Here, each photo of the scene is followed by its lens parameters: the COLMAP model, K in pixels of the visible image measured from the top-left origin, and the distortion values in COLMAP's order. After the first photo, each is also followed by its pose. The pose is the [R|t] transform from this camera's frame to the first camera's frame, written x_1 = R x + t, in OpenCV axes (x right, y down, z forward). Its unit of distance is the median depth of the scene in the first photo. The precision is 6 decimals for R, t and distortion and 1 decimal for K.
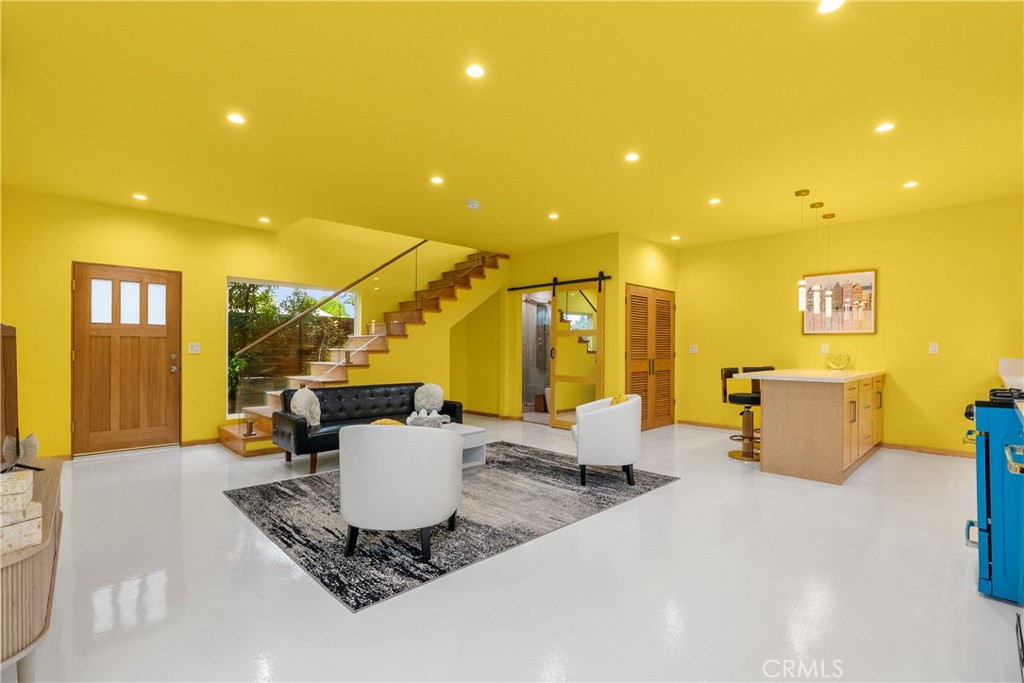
lens RADIAL K [[465.7, 0, 513.7], [0, 465.7, 348.6], [0, 0, 1]] dist [-0.006083, 0.000695]
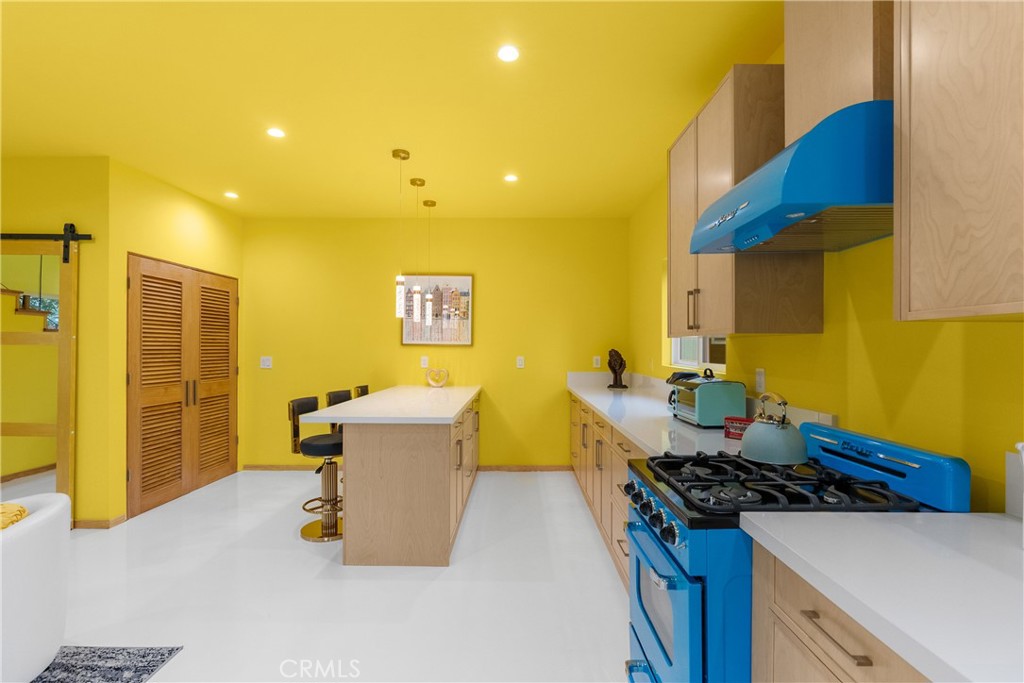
lens RADIAL K [[465.7, 0, 513.7], [0, 465.7, 348.6], [0, 0, 1]] dist [-0.006083, 0.000695]
pose [[0.703371, -0.000849, 0.710823, 0.194466], [-0.002825, 0.999988, 0.003991, -0.030880], [-0.710818, -0.004815, 0.703360, 0.308524]]
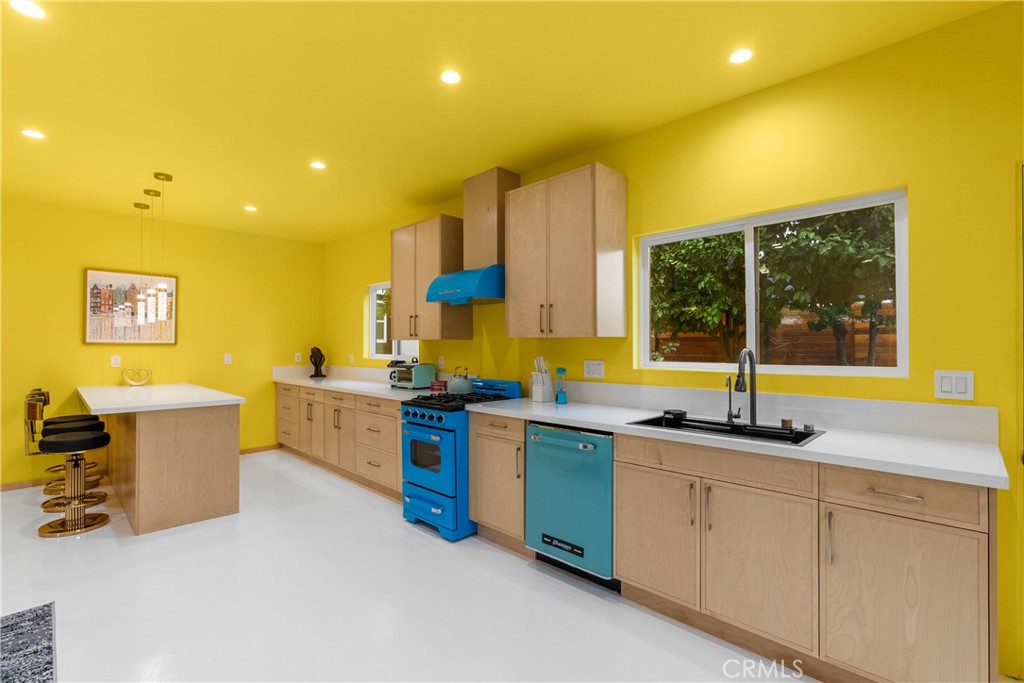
lens RADIAL K [[462.4, 0, 514.7], [0, 462.4, 344.1], [0, 0, 1]] dist [-0.005418, 0.000031]
pose [[-0.020922, 0.003095, 0.999776, -0.172913], [-0.001984, 0.999993, -0.003137, -0.031705], [-0.999779, -0.002049, -0.020916, 0.332704]]
